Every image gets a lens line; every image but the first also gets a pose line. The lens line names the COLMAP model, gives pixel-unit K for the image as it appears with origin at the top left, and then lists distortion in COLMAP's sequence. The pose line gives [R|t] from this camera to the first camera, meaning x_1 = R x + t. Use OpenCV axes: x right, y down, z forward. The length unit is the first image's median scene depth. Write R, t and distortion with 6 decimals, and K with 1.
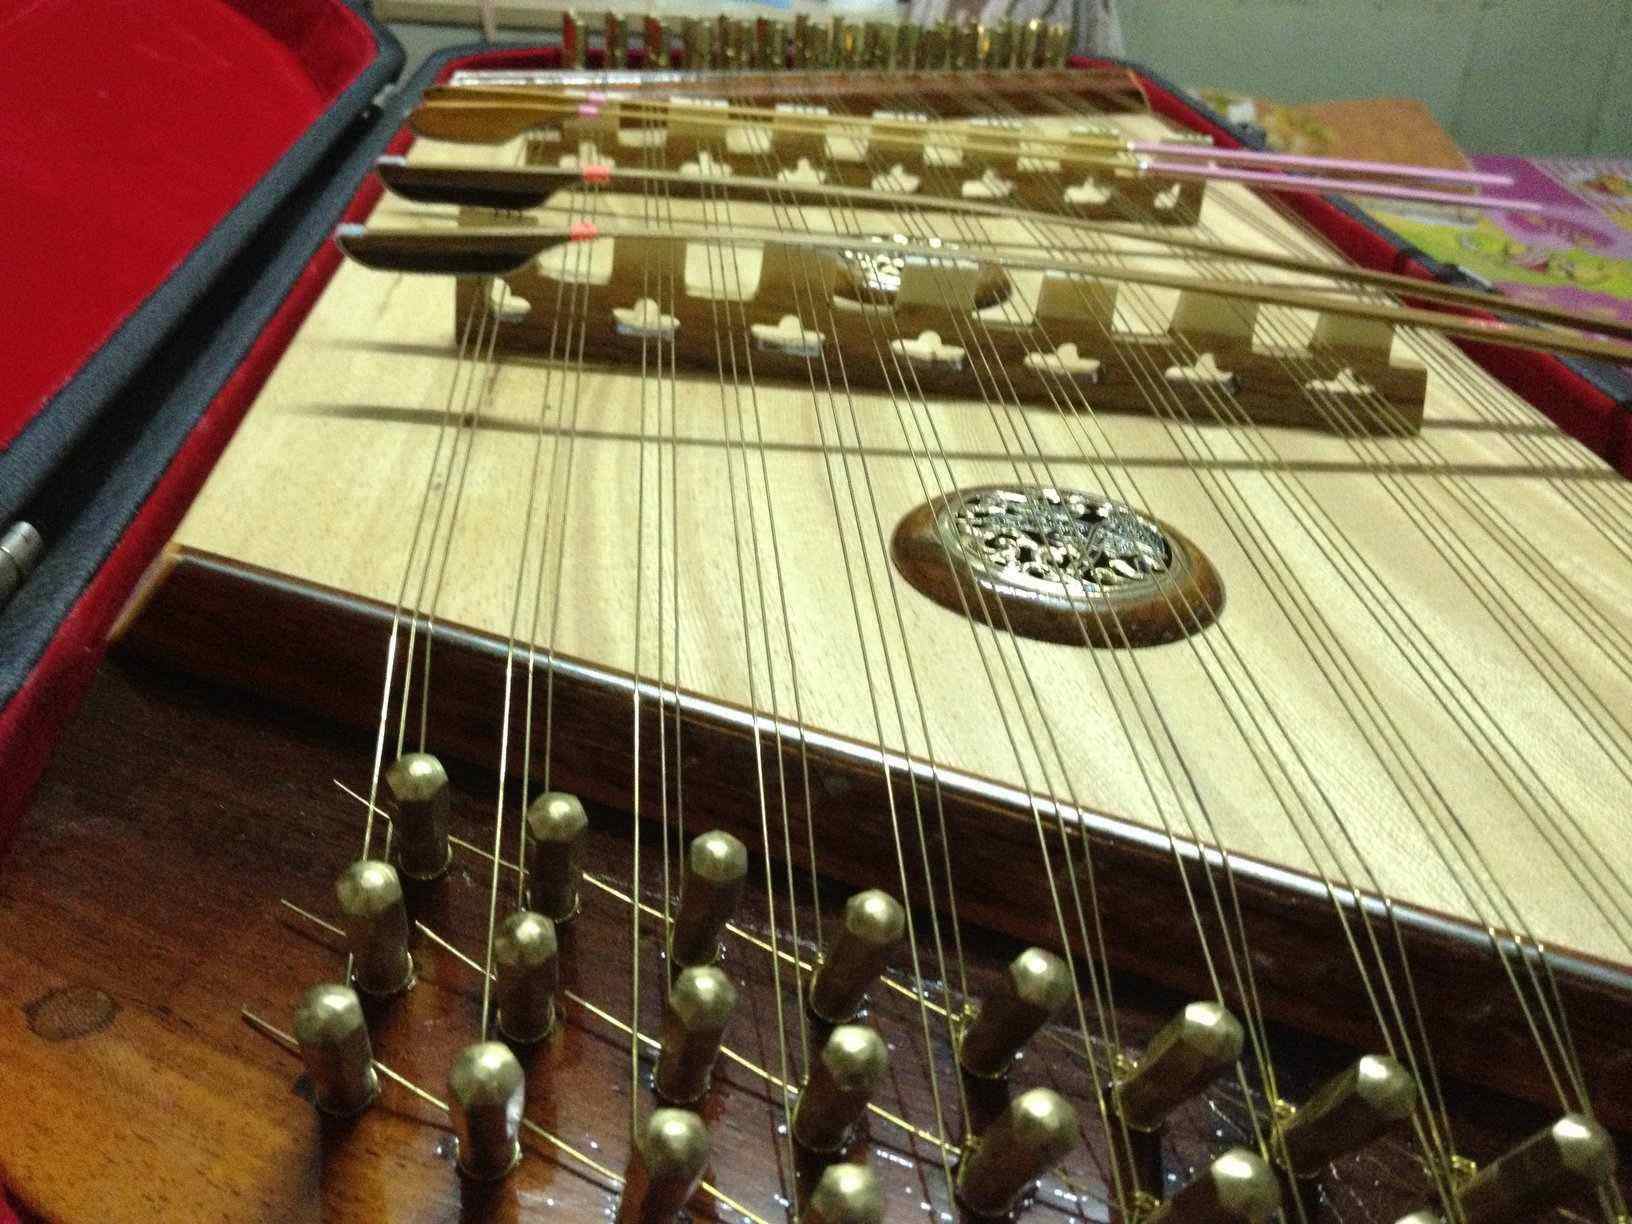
lens RADIAL K [[1673.2, 0, 802.7], [0, 1673.2, 614.3], [0, 0, 1]] dist [0.006465, 0.000000]
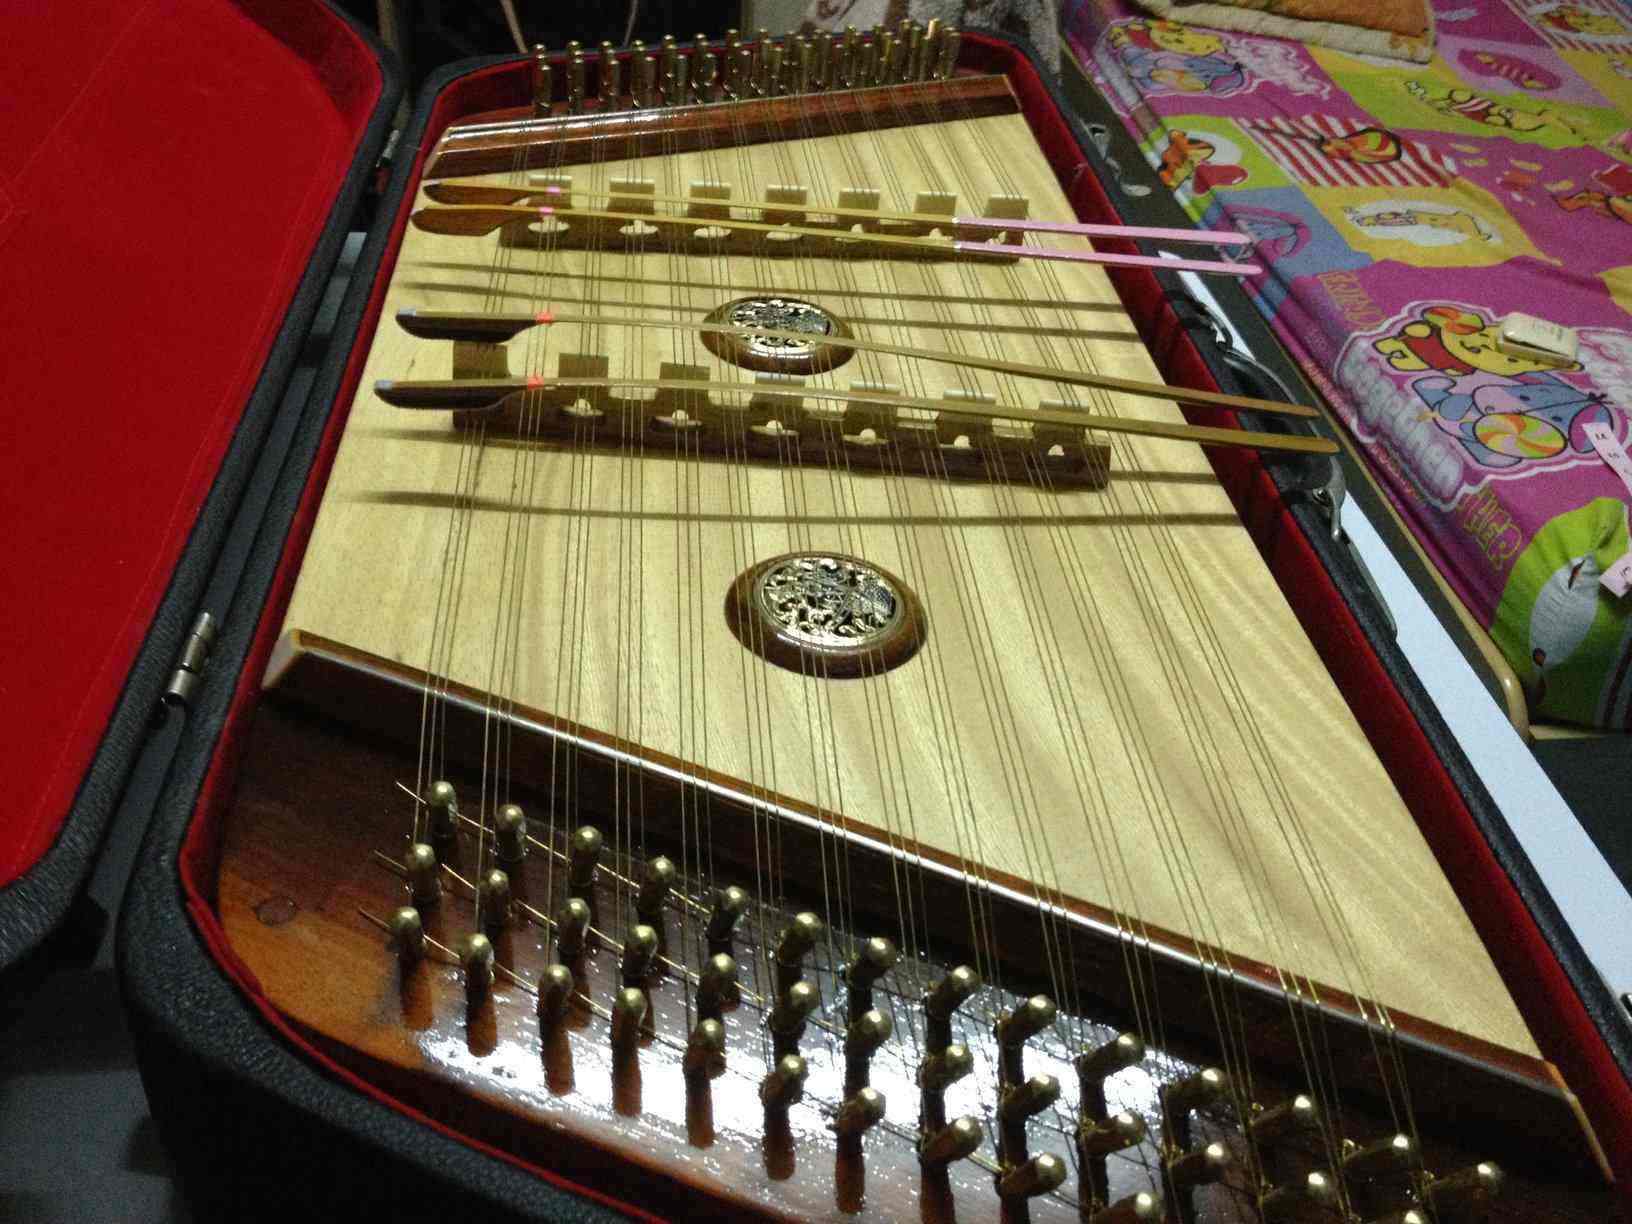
lens RADIAL K [[1673.2, 0, 825.9], [0, 1673.2, 608.7], [0, 0, 1]] dist [0.006465, 0.000000]
pose [[0.999931, 0.002788, 0.011372, 0.135330], [-0.004217, 0.991805, 0.127694, -0.248676], [-0.010922, -0.127733, 0.991748, -0.629165]]
